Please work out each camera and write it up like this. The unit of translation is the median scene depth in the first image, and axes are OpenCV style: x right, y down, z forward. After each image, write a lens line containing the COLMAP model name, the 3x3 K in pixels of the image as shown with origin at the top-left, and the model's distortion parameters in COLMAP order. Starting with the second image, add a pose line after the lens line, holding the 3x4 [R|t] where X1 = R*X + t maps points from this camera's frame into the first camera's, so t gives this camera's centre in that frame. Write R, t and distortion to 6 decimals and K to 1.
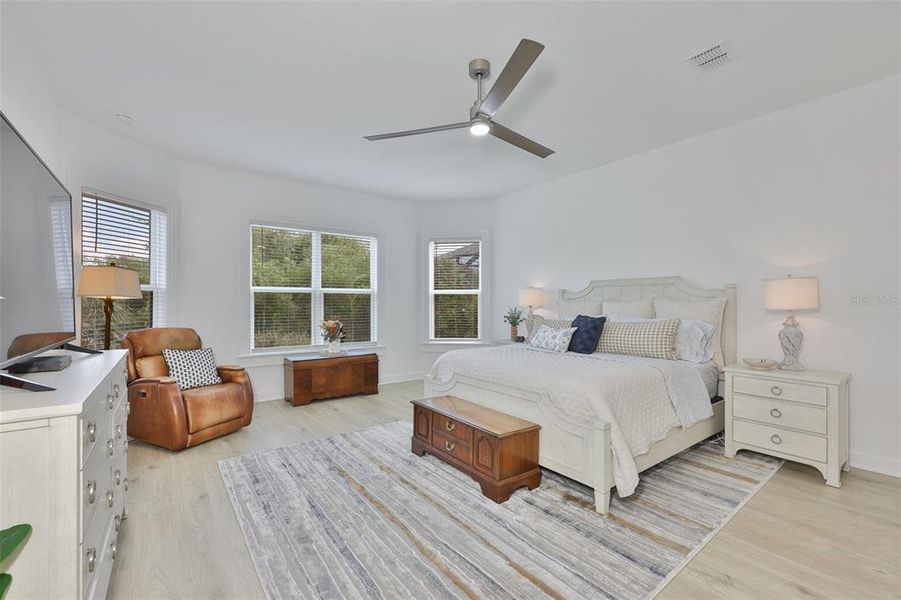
lens RADIAL K [[389.0, 0, 450.5], [0, 389.0, 300.0], [0, 0, 1]] dist [-0.001095, -0.000159]
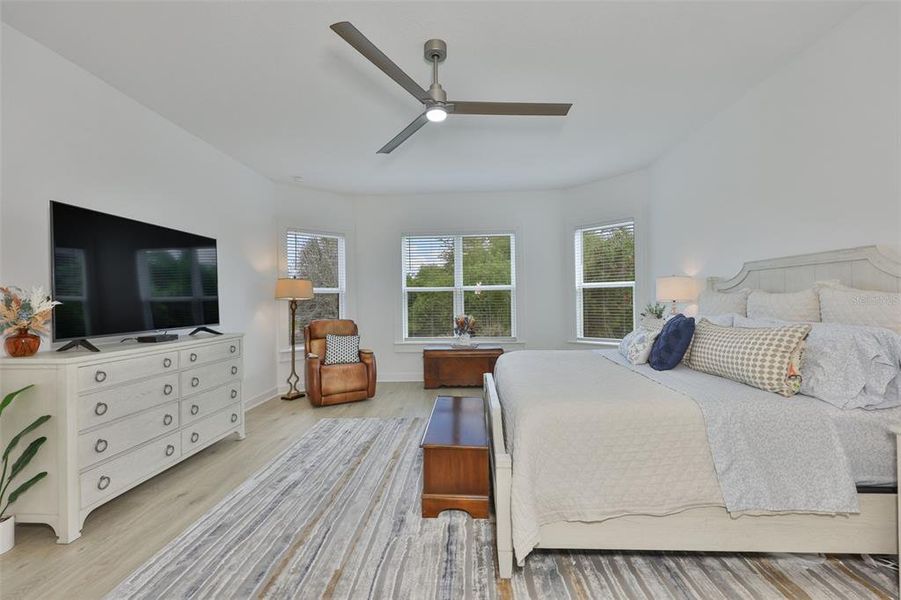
lens RADIAL K [[381.5, 0, 449.5], [0, 381.5, 298.8], [0, 0, 1]] dist [-0.000405, 0.000037]
pose [[0.768998, -0.010568, -0.639164, 0.493063], [0.018196, 0.999820, 0.005362, 0.000664], [0.638992, -0.015753, 0.769052, 0.229779]]
